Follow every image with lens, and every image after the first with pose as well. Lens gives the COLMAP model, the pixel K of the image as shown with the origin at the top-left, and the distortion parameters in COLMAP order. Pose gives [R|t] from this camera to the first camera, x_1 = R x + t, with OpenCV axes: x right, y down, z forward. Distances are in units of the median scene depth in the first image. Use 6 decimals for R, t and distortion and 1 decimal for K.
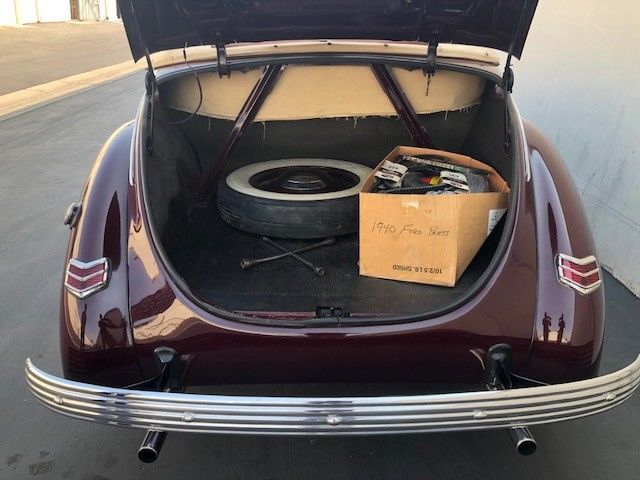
lens RADIAL K [[506.7, 0, 320.0], [0, 506.7, 240.0], [0, 0, 1]] dist [0.034579, -0.038615]
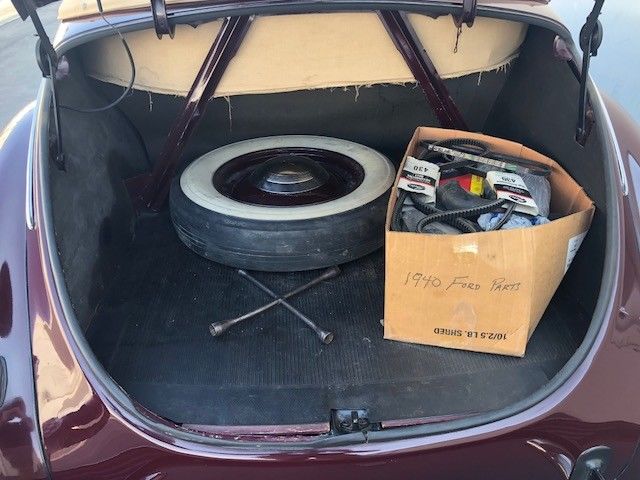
lens RADIAL K [[509.4, 0, 321.1], [0, 509.4, 236.6], [0, 0, 1]] dist [0.005493, 0.010166]
pose [[0.997044, -0.050457, 0.057949, -0.036475], [0.041877, 0.989157, 0.140768, -0.151188], [-0.064423, -0.137925, 0.988345, 0.295811]]
